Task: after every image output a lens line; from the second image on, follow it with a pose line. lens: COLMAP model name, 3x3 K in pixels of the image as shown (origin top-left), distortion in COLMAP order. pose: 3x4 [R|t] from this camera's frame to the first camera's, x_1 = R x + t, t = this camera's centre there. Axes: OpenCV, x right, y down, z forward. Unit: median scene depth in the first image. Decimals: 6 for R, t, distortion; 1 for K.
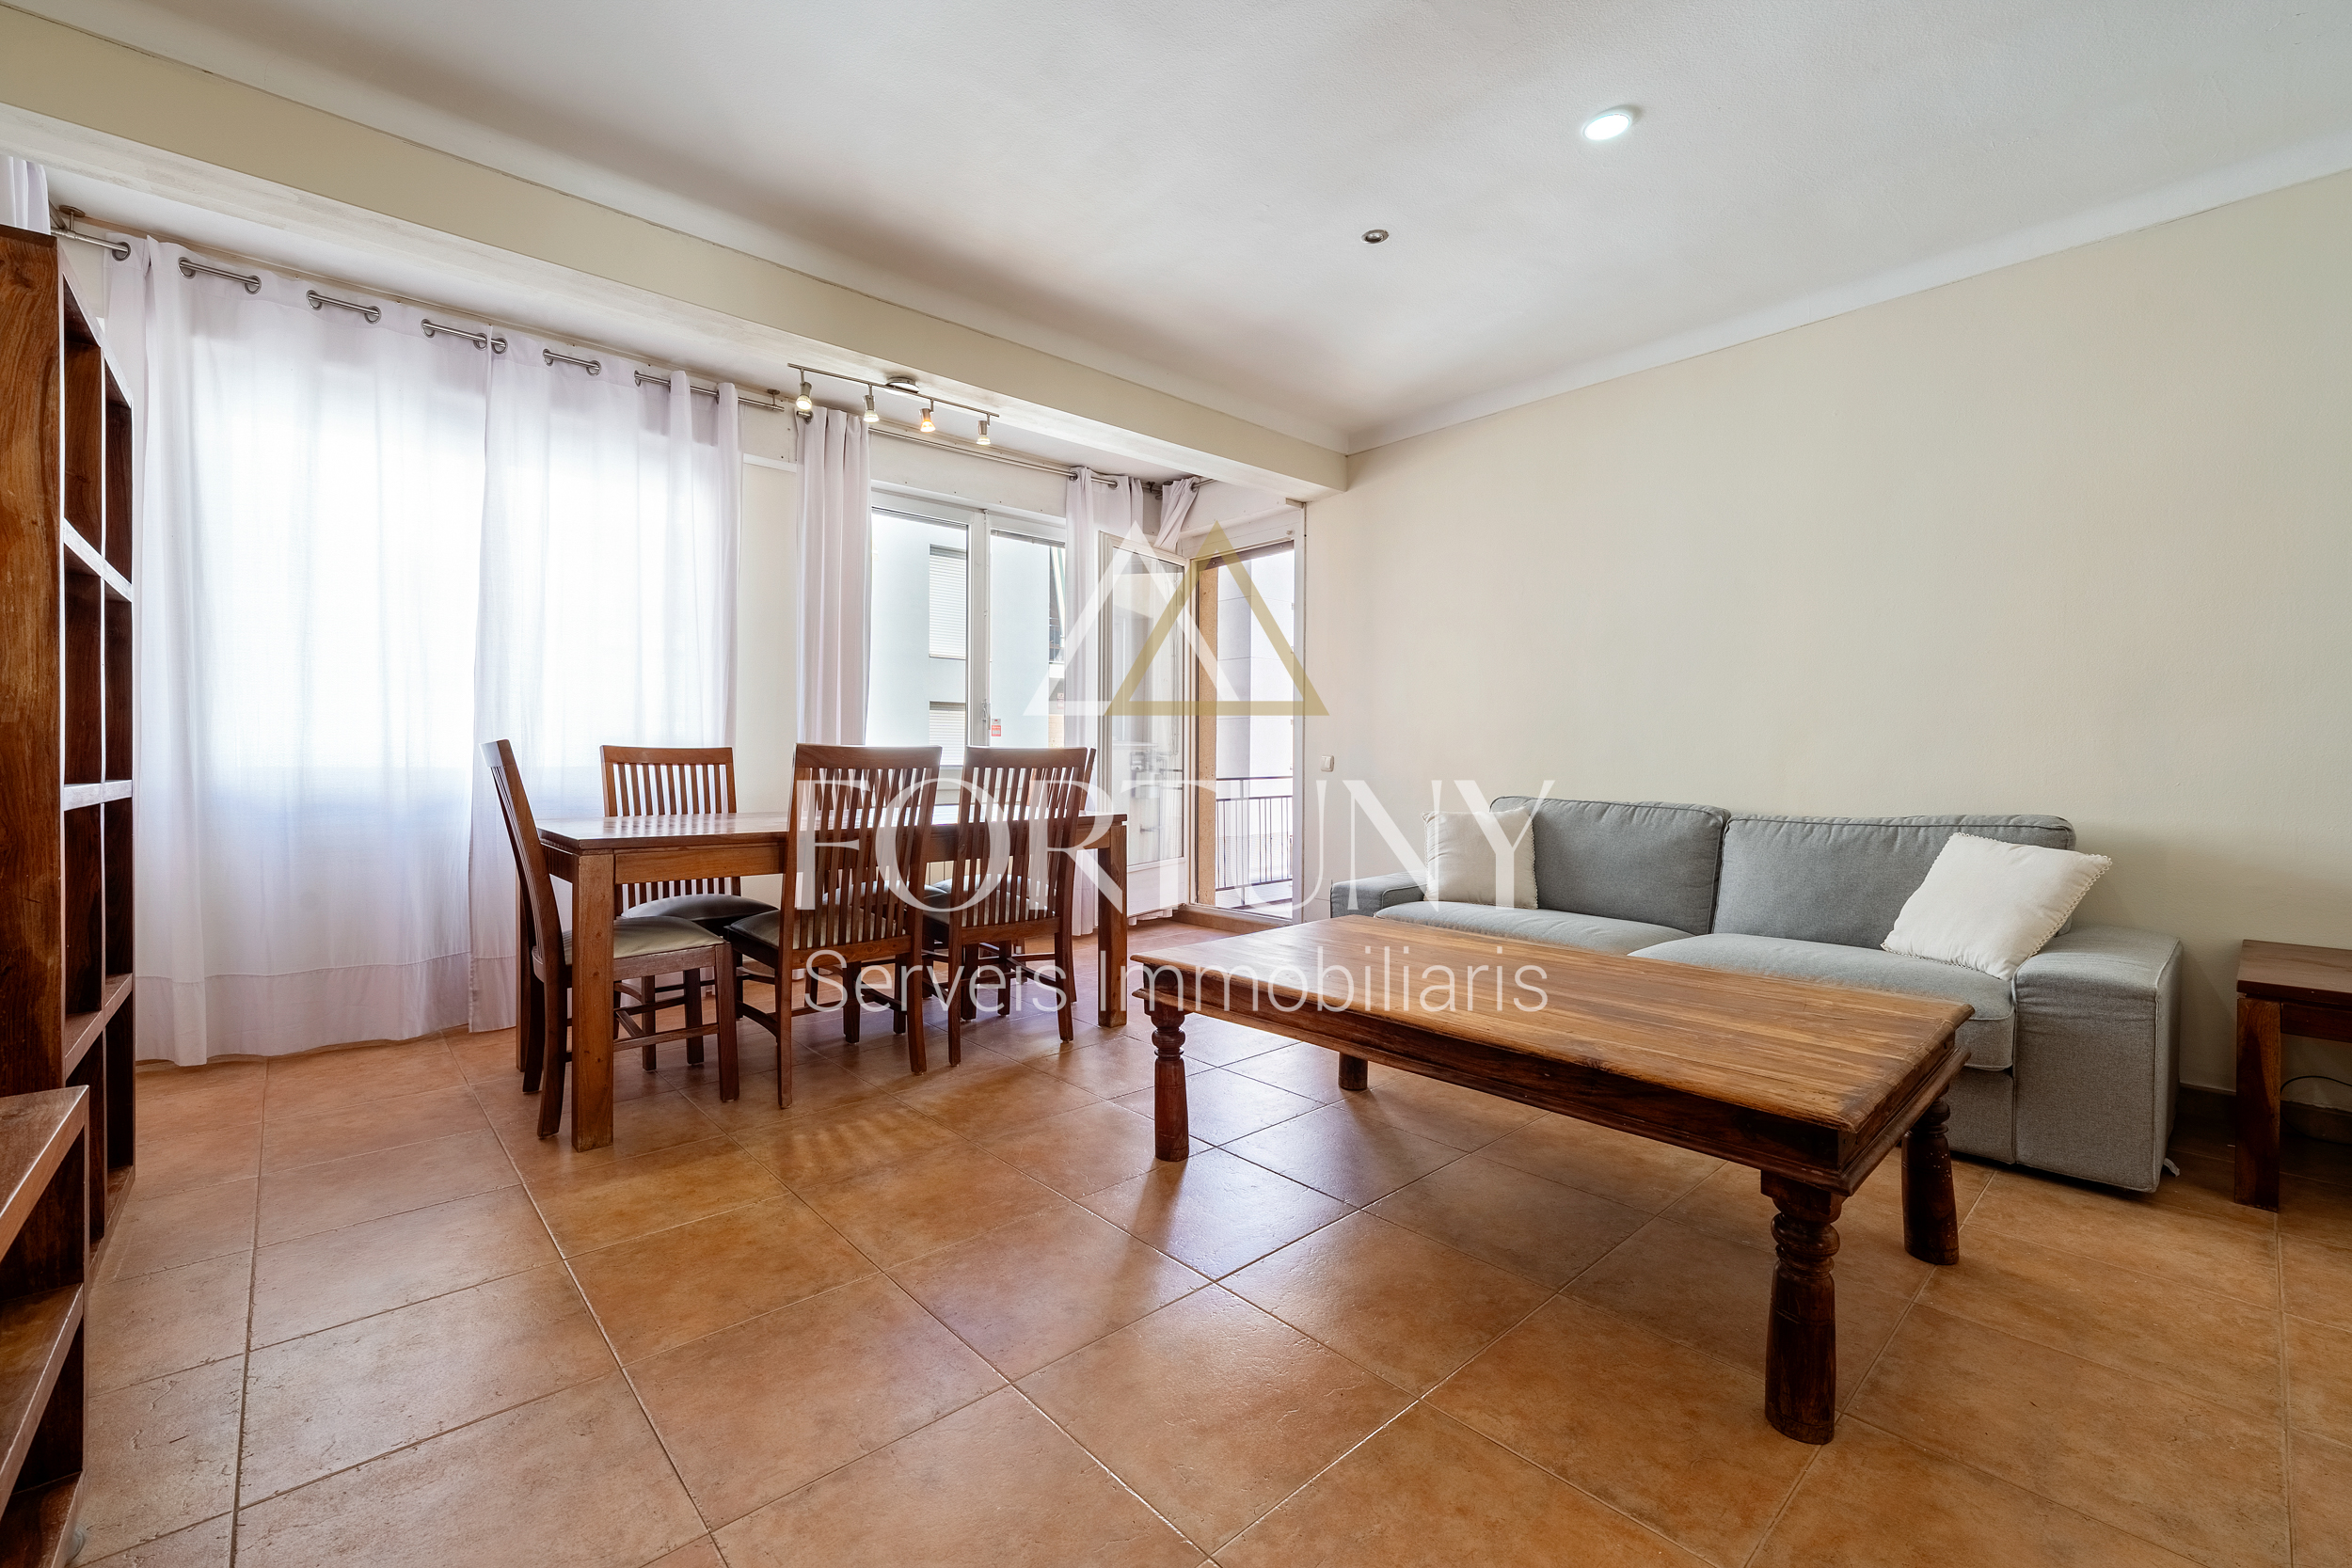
lens RADIAL K [[964.2, 0, 1177.0], [0, 964.2, 791.8], [0, 0, 1]] dist [0.000401, -0.000019]
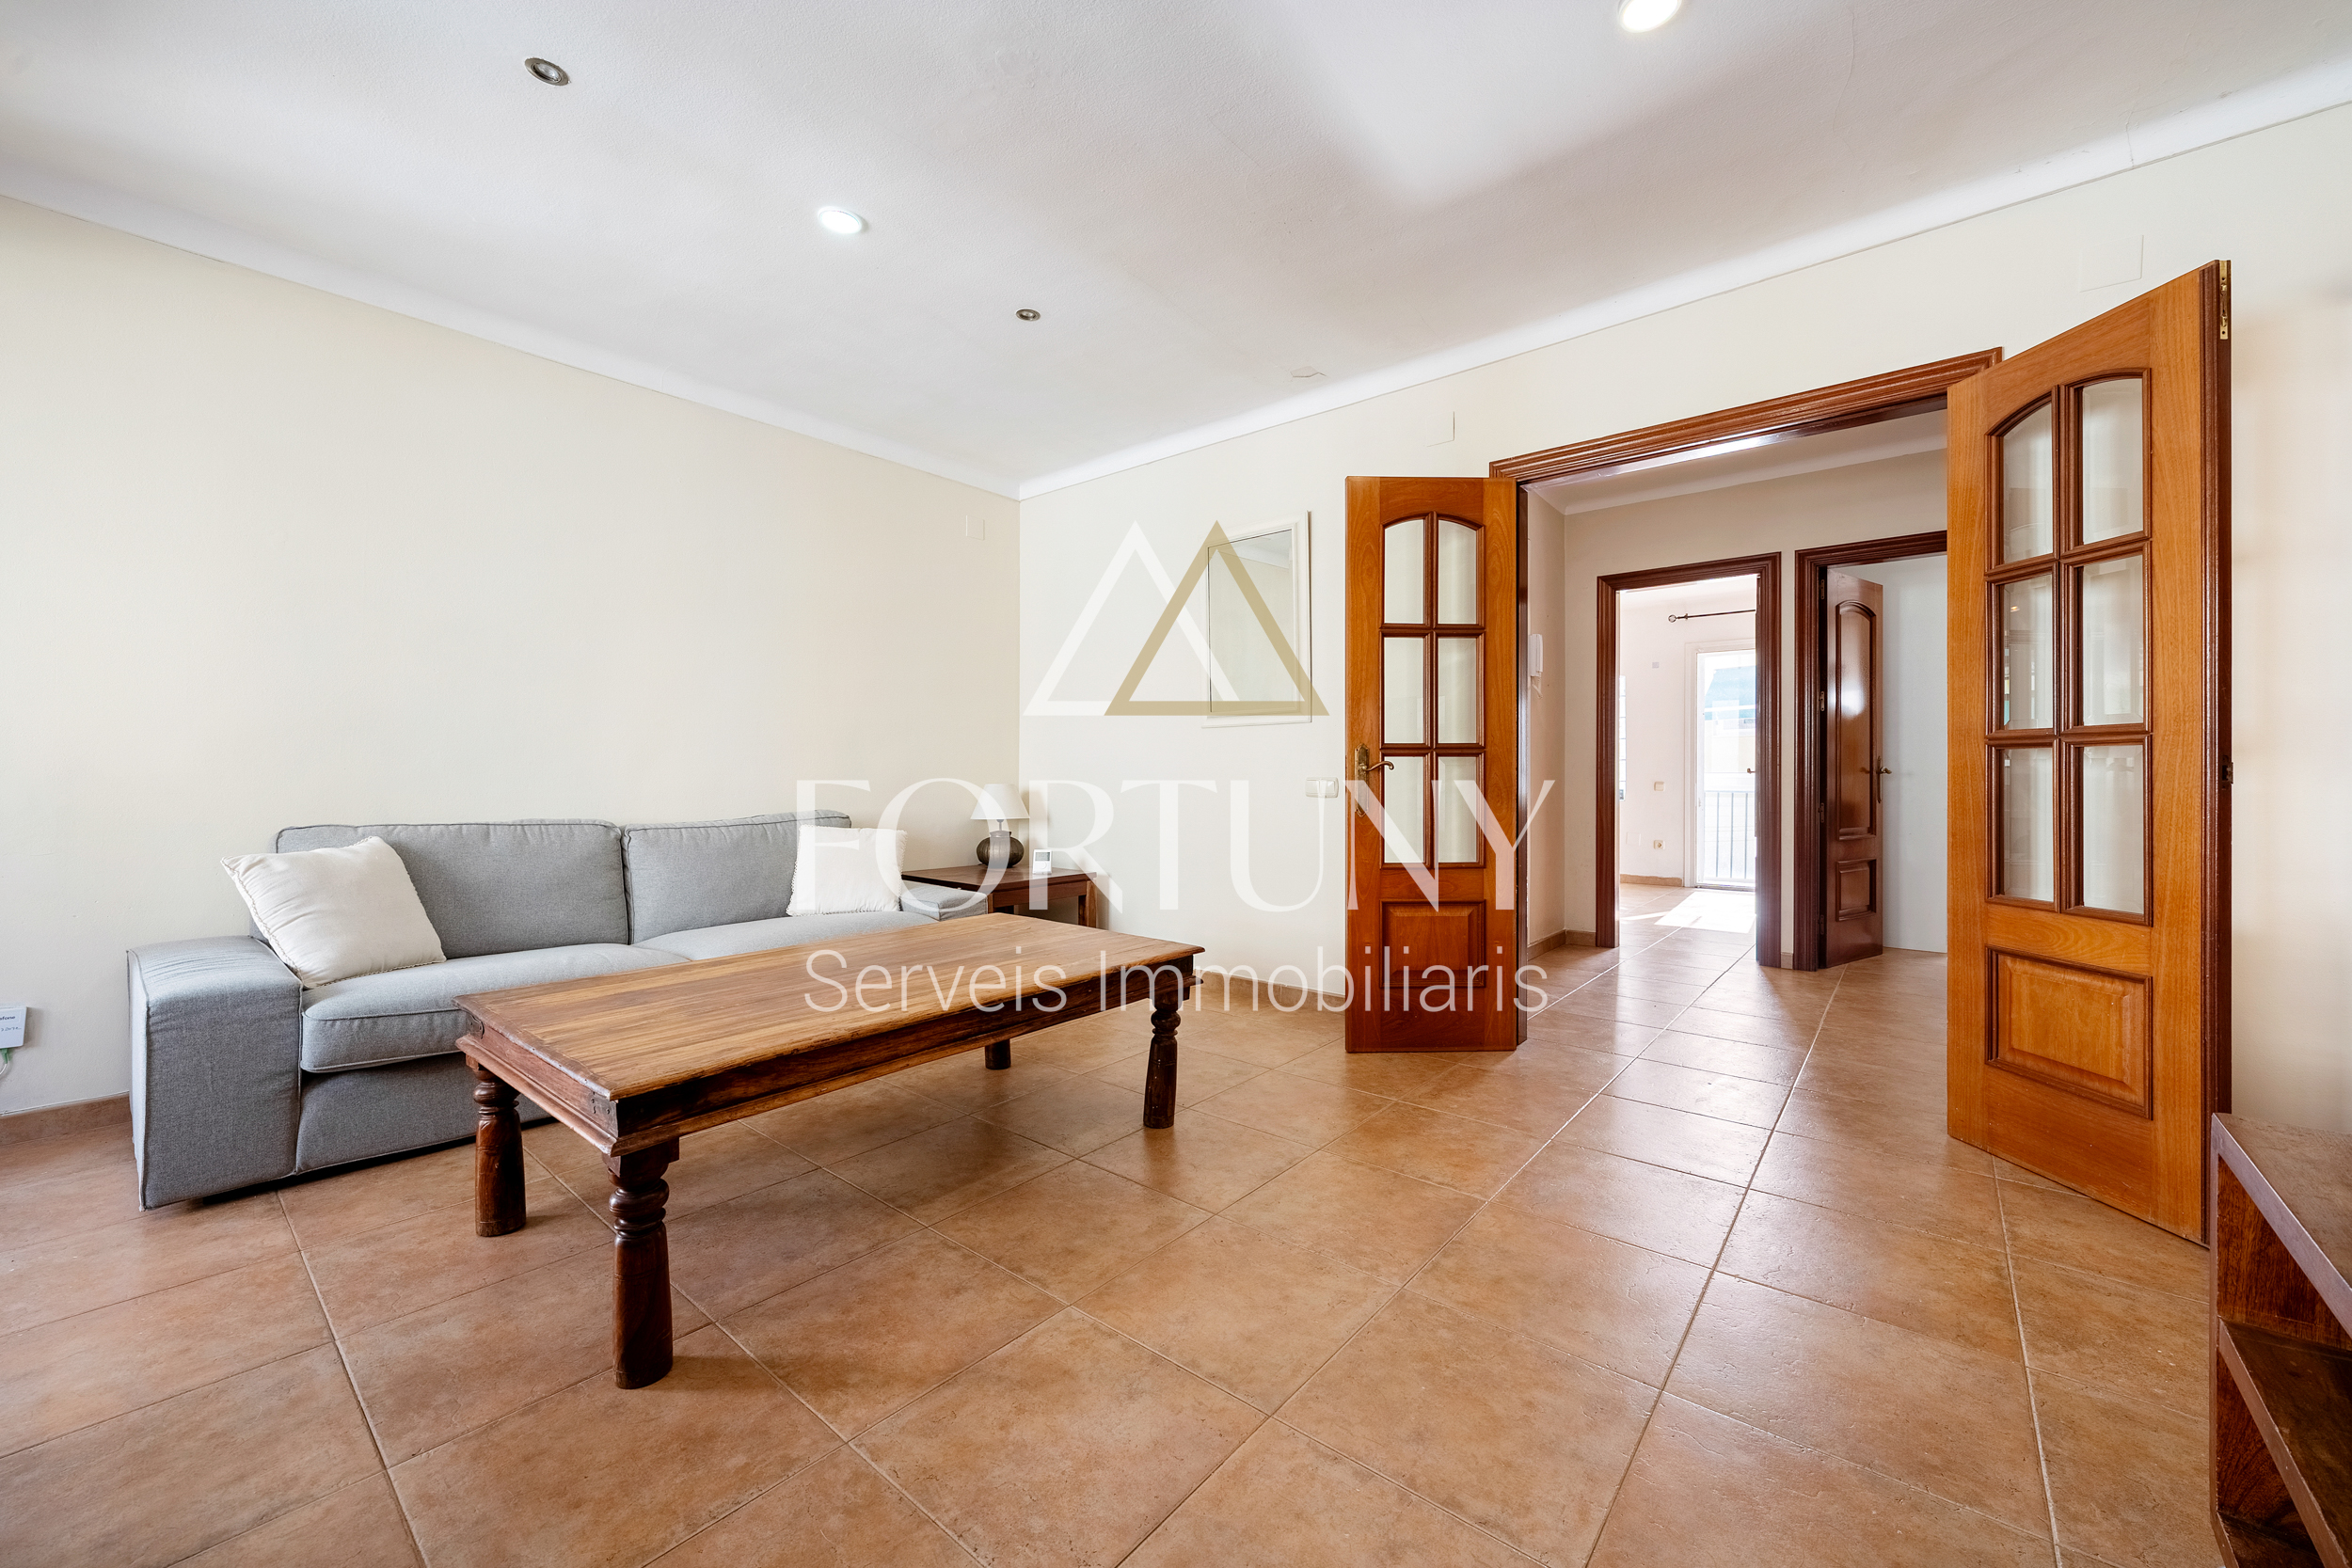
lens RADIAL K [[909.2, 0, 1174.9], [0, 909.2, 773.3], [0, 0, 1]] dist [0.000023, -0.000110]
pose [[-0.136863, 0.002413, 0.990587, -0.534731], [0.043366, 0.999053, 0.003558, -0.012137], [-0.989640, 0.043445, -0.136838, 0.607725]]
